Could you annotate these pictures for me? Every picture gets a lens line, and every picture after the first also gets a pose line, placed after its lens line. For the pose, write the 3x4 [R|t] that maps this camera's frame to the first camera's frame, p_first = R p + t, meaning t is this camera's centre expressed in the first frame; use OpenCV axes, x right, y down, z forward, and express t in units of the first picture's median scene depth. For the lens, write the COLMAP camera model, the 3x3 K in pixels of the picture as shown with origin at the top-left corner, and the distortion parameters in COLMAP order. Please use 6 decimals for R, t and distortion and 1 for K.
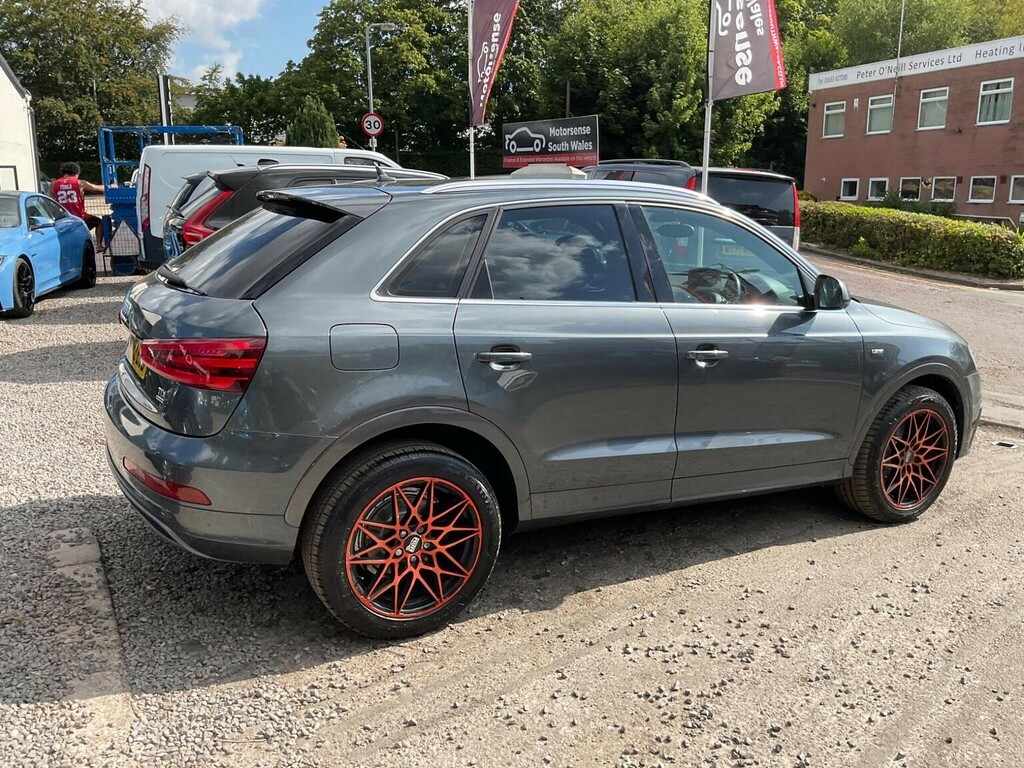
lens RADIAL K [[844.3, 0, 511.8], [0, 844.3, 377.4], [0, 0, 1]] dist [0.054038, -0.110972]
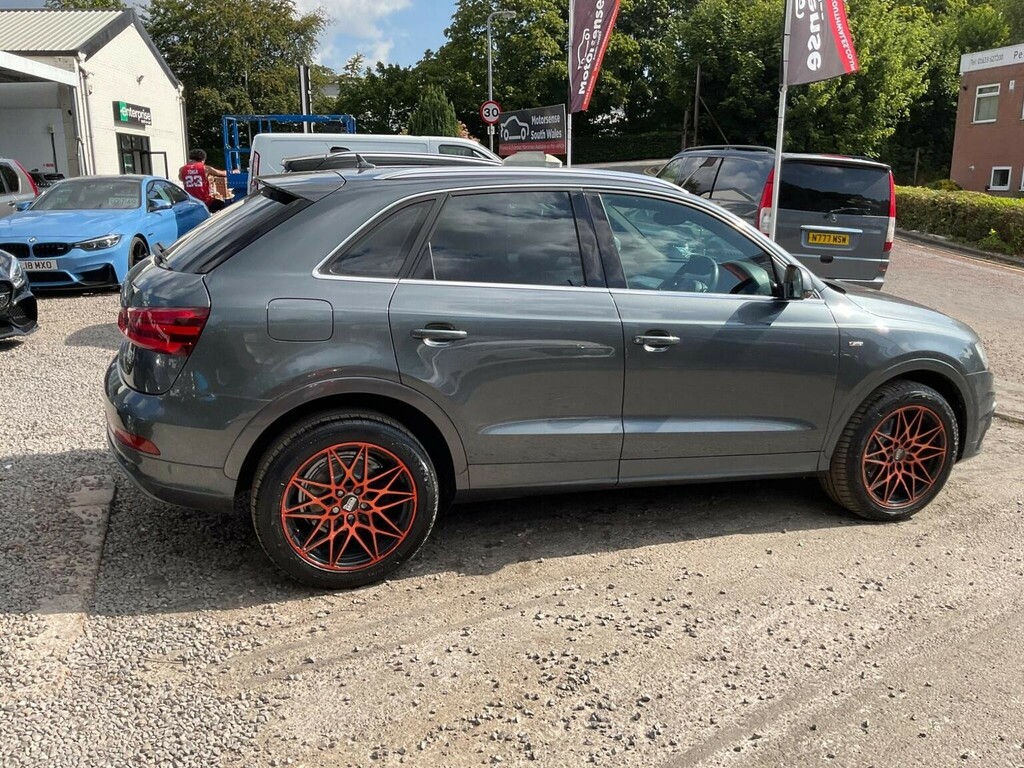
lens RADIAL K [[844.3, 0, 510.3], [0, 844.3, 374.4], [0, 0, 1]] dist [0.054038, -0.110972]
pose [[0.987036, 0.040640, -0.155271, 0.219327], [-0.038800, 0.999136, 0.014862, 0.006175], [0.155741, -0.008645, 0.987760, -0.035802]]
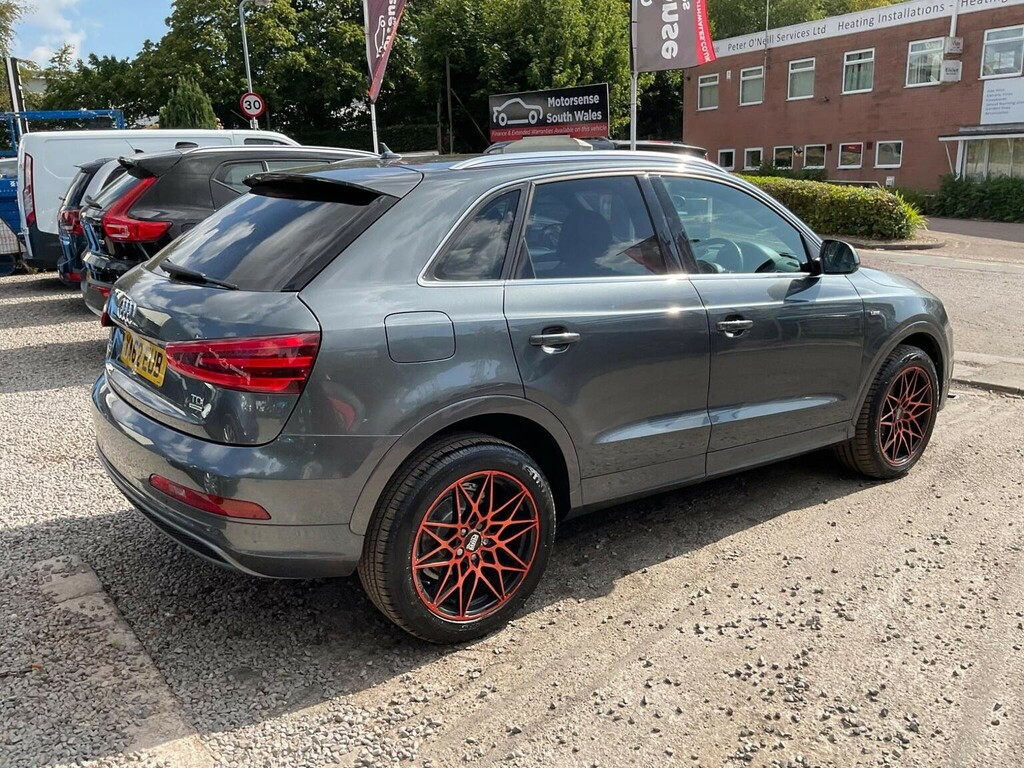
lens RADIAL K [[844.3, 0, 511.6], [0, 844.3, 384.6], [0, 0, 1]] dist [0.054038, -0.110972]
pose [[0.989177, -0.063934, 0.132066, -0.165713], [0.059757, 0.997586, 0.035360, -0.008252], [-0.134007, -0.027085, 0.990610, 0.054609]]
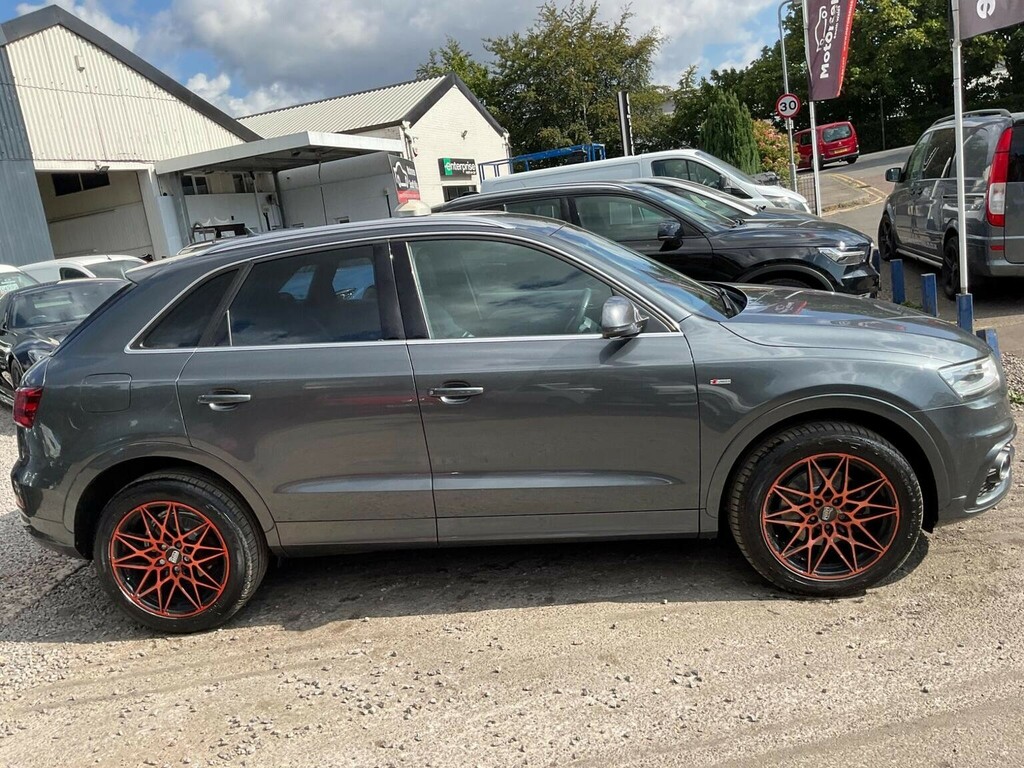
lens RADIAL K [[844.3, 0, 511.2], [0, 844.3, 384.9], [0, 0, 1]] dist [0.054038, -0.110972]
pose [[0.827316, -0.000456, -0.561736, 0.832220], [0.012555, 0.999765, 0.017679, -0.051455], [0.561596, -0.021678, 0.827127, 0.251732]]
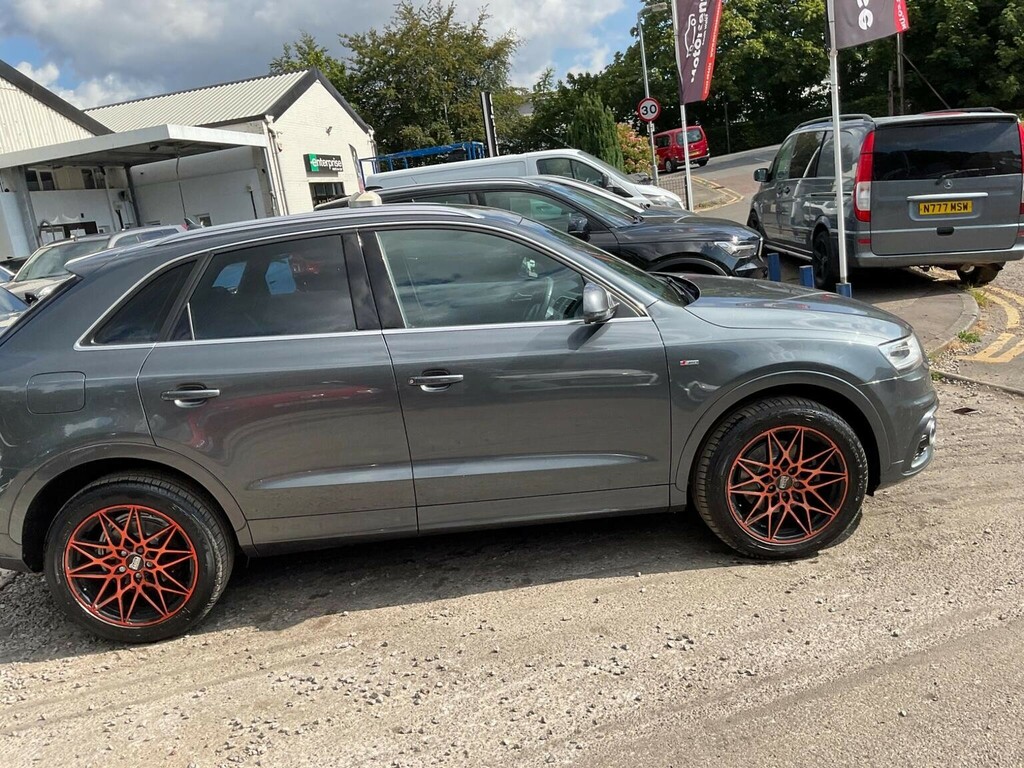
lens RADIAL K [[844.3, 0, 512.8], [0, 844.3, 383.9], [0, 0, 1]] dist [0.054038, -0.110972]
pose [[0.907304, -0.027181, -0.419595, 0.724410], [0.039729, 0.998986, 0.021194, -0.039559], [0.418593, -0.035900, 0.907464, 0.168940]]
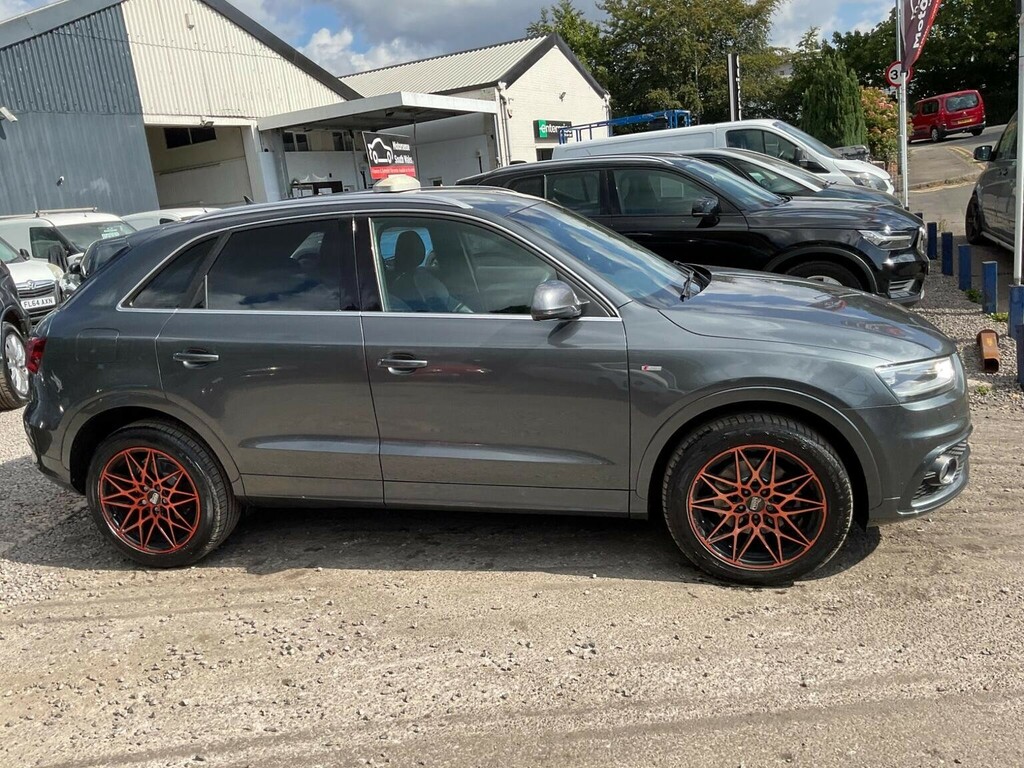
lens RADIAL K [[844.3, 0, 510.9], [0, 844.3, 382.5], [0, 0, 1]] dist [0.054038, -0.110972]
pose [[0.753172, 0.068807, -0.654215, 1.004242], [-0.038945, 0.997434, 0.060069, -0.070290], [0.656670, -0.019764, 0.753919, 0.333843]]
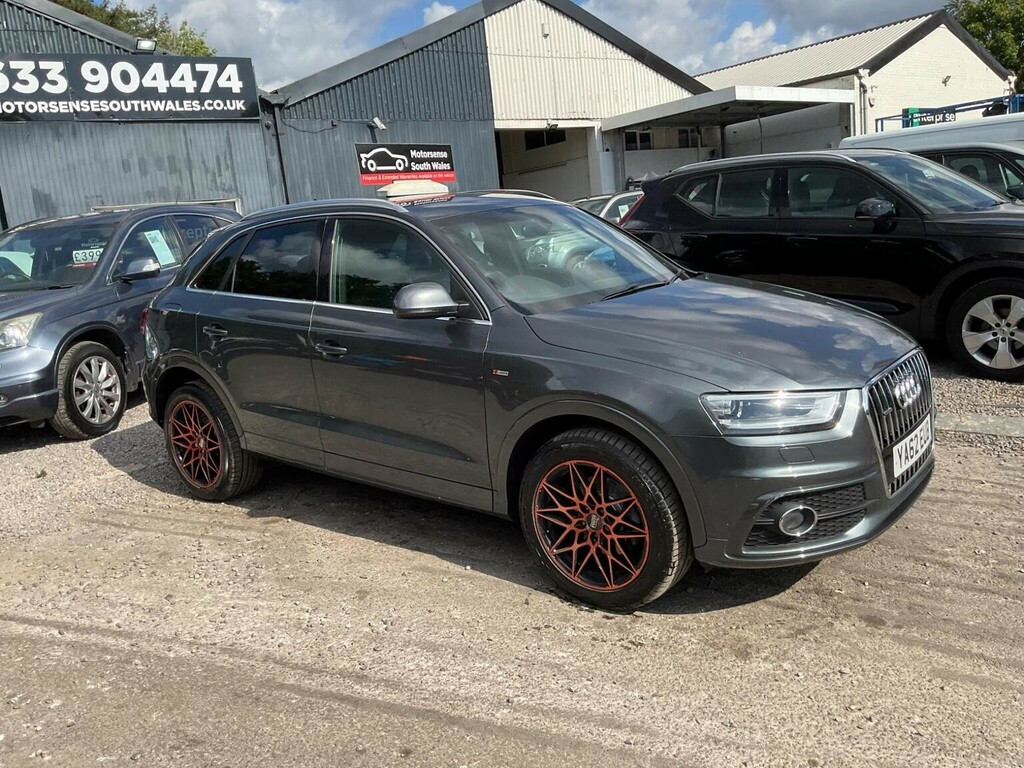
lens RADIAL K [[844.3, 0, 514.2], [0, 844.3, 386.0], [0, 0, 1]] dist [0.054038, -0.110972]
pose [[0.391623, 0.133987, -0.910318, 1.393206], [-0.103892, 0.989453, 0.100940, -0.119690], [0.914242, 0.055044, 0.401413, 0.784530]]
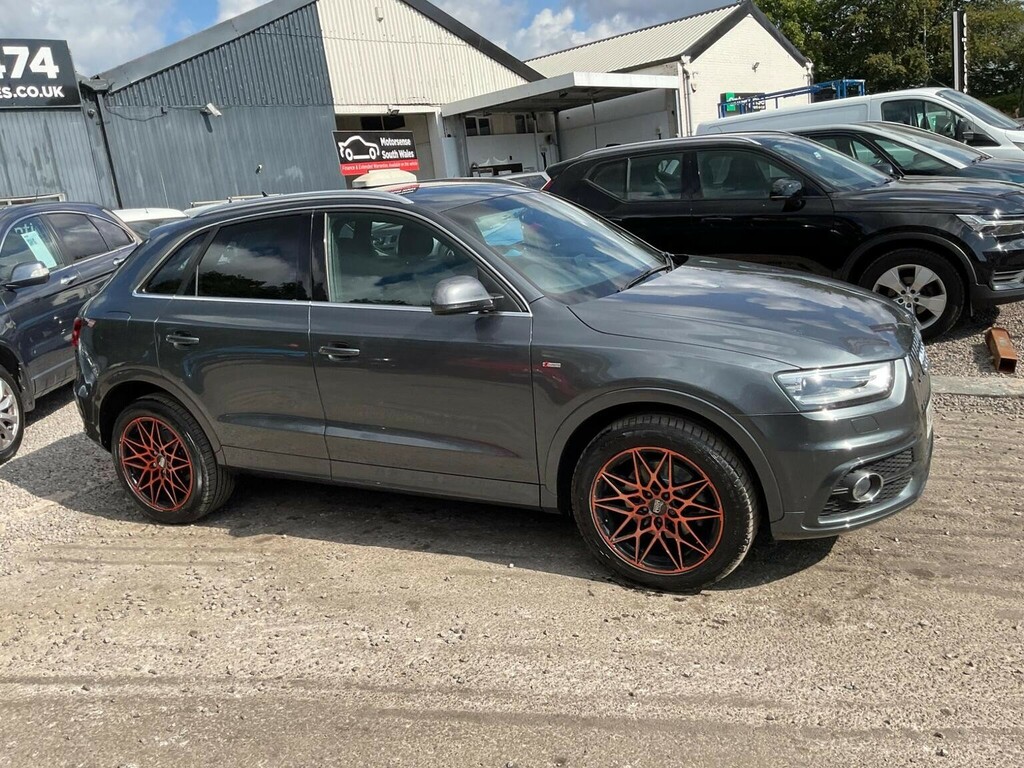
lens RADIAL K [[844.3, 0, 508.4], [0, 844.3, 382.5], [0, 0, 1]] dist [0.054038, -0.110972]
pose [[0.568419, 0.112012, -0.815078, 1.251271], [-0.057175, 0.993672, 0.096682, -0.104156], [0.820750, -0.008354, 0.571226, 0.574263]]
